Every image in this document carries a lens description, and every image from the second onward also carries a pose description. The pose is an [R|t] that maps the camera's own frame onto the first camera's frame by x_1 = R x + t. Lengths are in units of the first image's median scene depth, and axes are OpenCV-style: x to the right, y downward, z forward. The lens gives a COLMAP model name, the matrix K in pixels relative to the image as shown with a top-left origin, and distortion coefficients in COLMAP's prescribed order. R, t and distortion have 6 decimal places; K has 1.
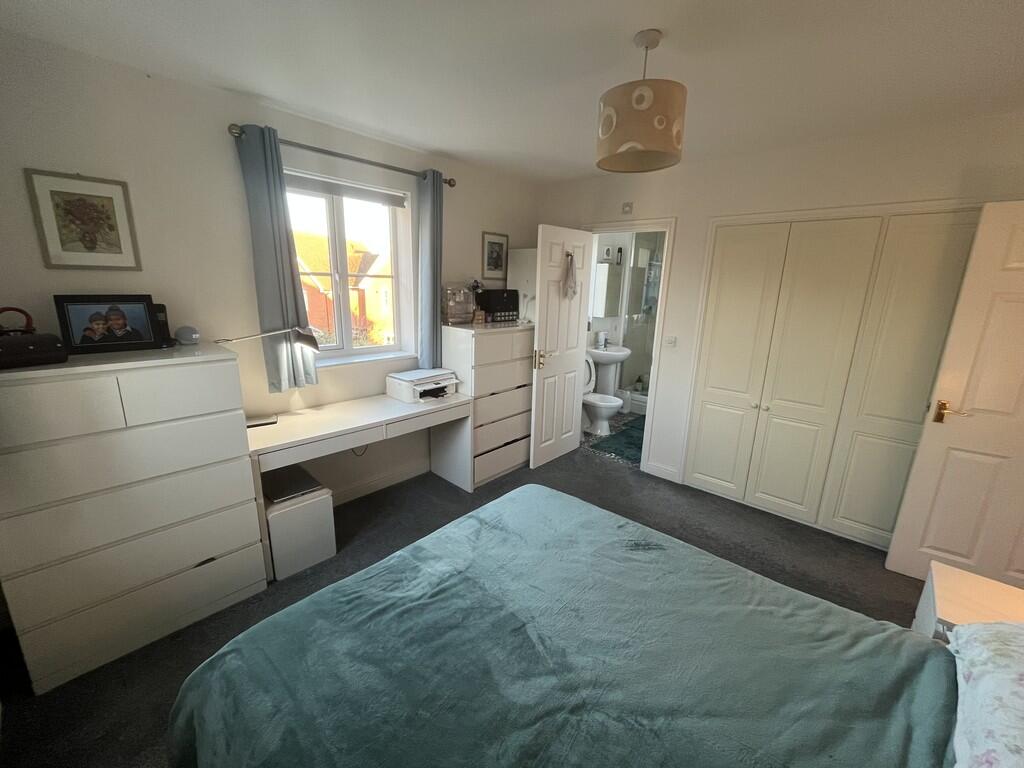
lens RADIAL K [[417.6, 0, 512.0], [0, 417.6, 384.0], [0, 0, 1]] dist [-0.002316, -0.000436]
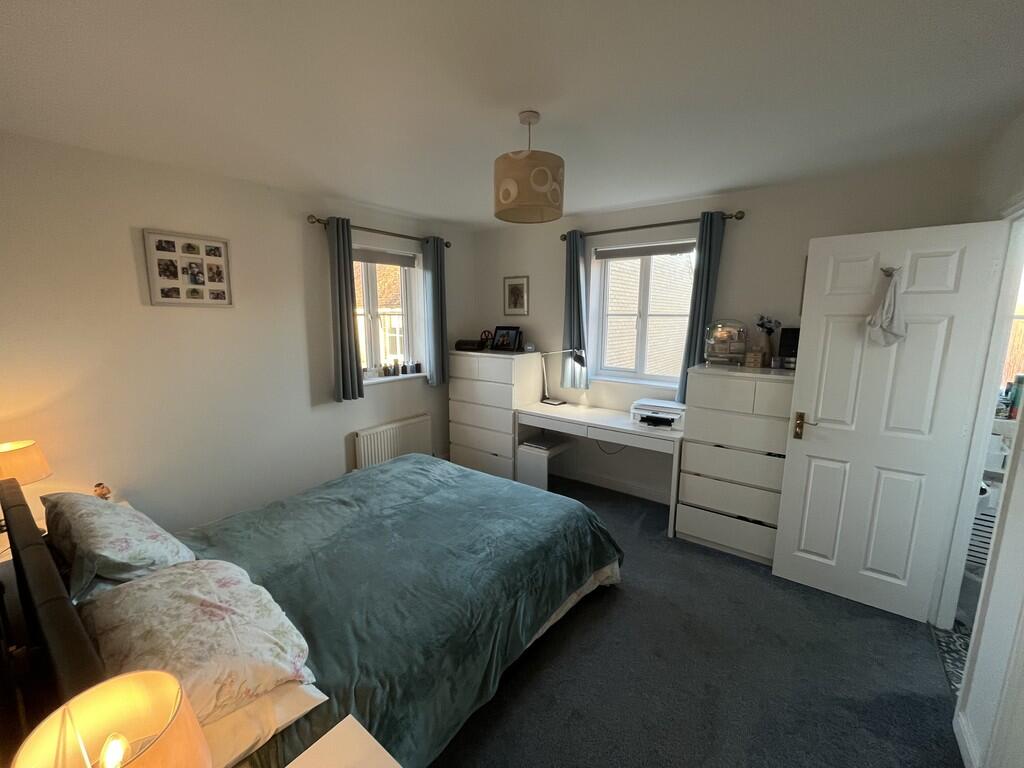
lens RADIAL K [[417.6, 0, 512.0], [0, 417.6, 384.0], [0, 0, 1]] dist [-0.002316, -0.000436]
pose [[0.086595, 0.132572, -0.987383, 0.855640], [-0.239169, 0.964888, 0.108576, -0.103984], [0.967109, 0.226749, 0.115262, 0.528872]]
